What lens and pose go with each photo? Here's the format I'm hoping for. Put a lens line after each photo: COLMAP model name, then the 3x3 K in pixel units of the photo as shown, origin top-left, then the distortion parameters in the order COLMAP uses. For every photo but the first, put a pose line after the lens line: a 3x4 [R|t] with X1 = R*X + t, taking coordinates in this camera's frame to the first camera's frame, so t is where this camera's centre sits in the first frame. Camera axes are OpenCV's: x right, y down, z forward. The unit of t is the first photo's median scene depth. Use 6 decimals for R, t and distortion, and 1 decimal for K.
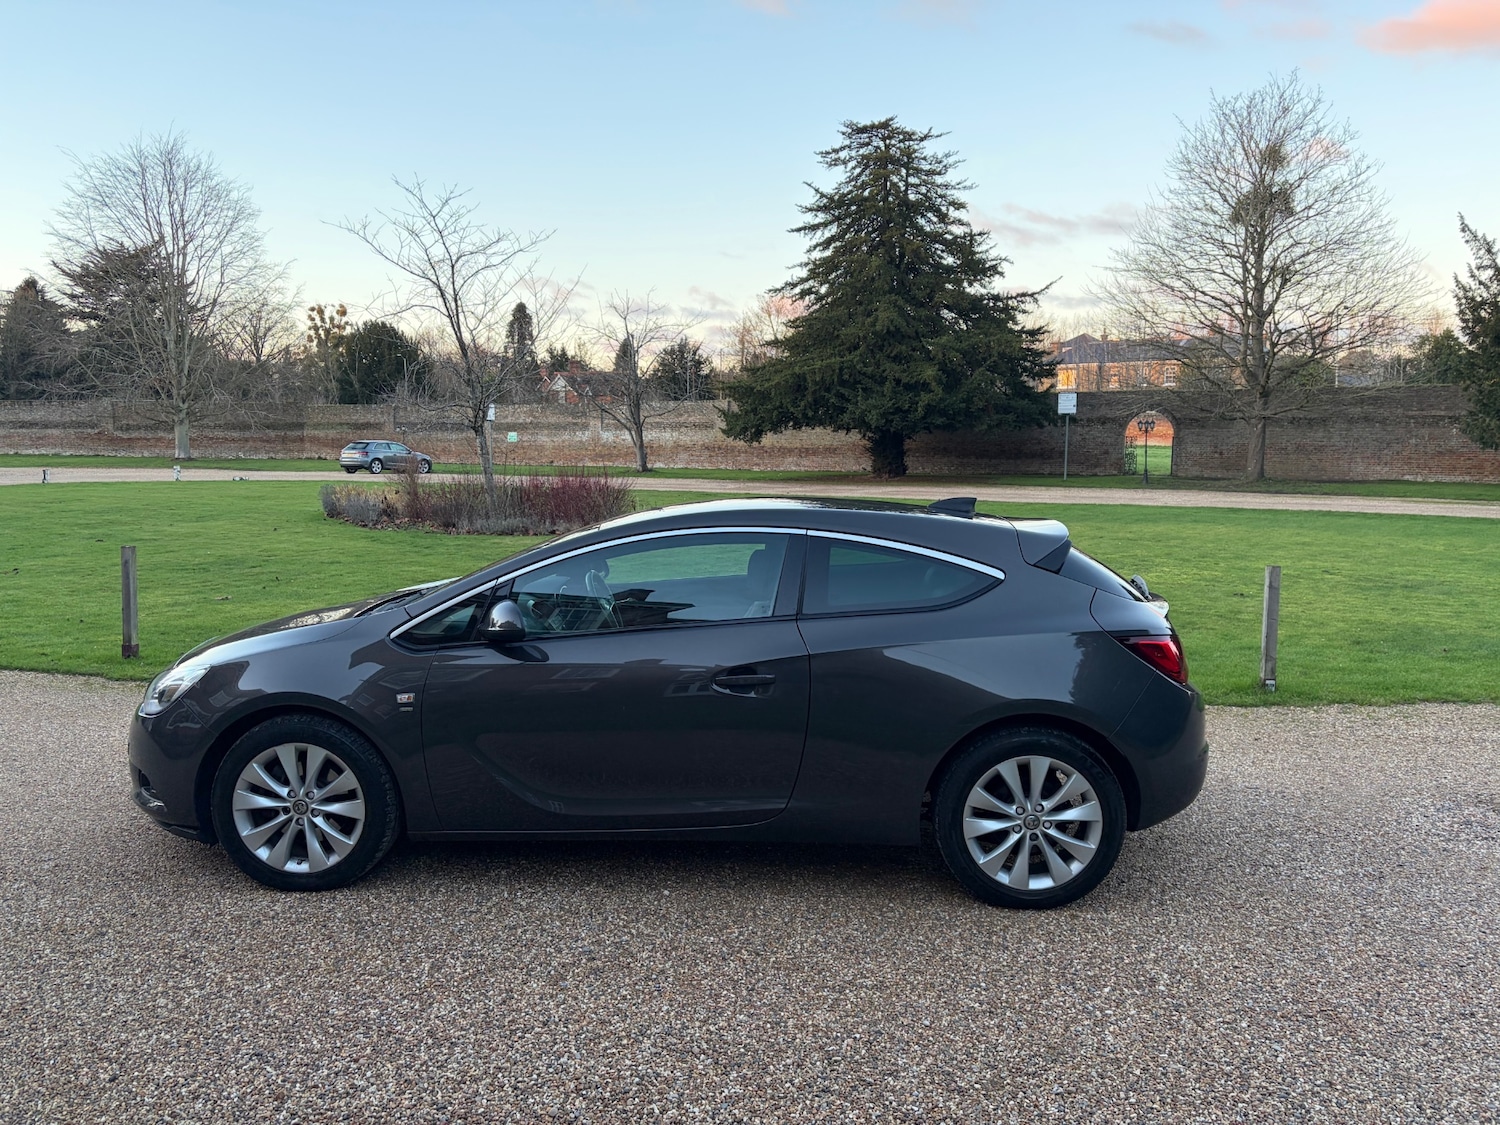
lens RADIAL K [[1105.5, 0, 747.8], [0, 1105.5, 567.9], [0, 0, 1]] dist [0.054048, -0.056013]
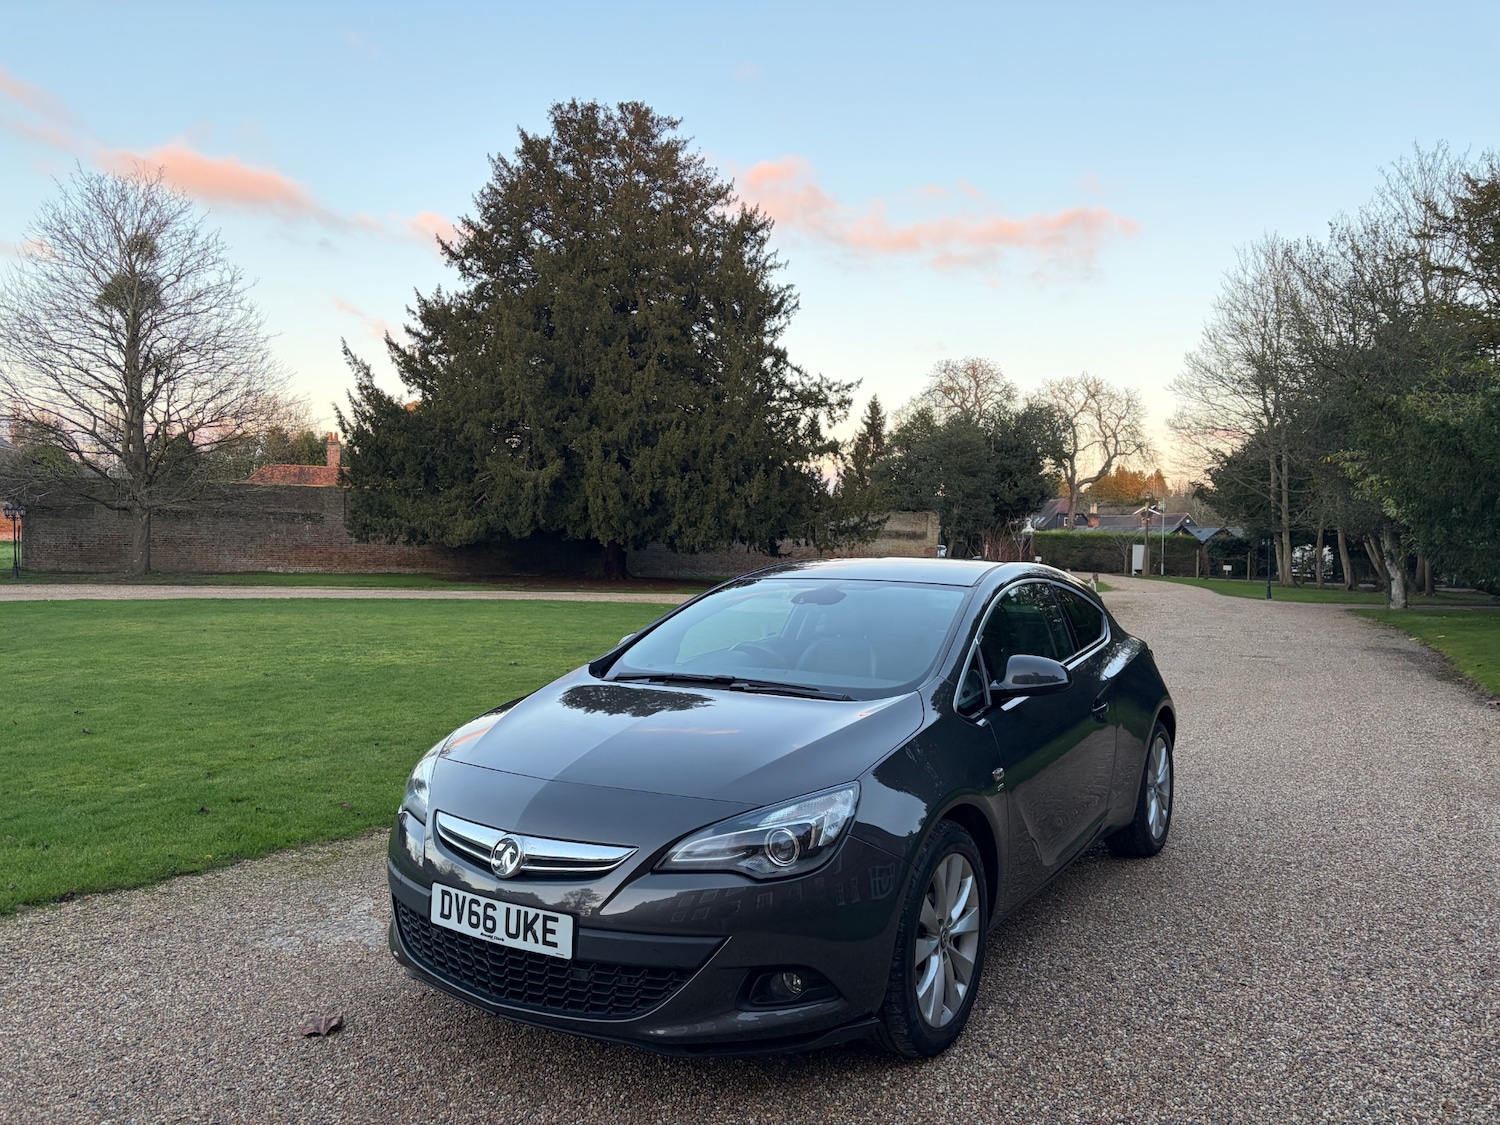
lens RADIAL K [[1105.5, 0, 749.5], [0, 1105.5, 565.3], [0, 0, 1]] dist [0.054048, -0.056013]
pose [[0.527085, -0.007951, 0.849776, -0.253169], [0.081618, 0.995807, -0.041307, -0.007829], [-0.845884, 0.091130, 0.525524, 0.149565]]
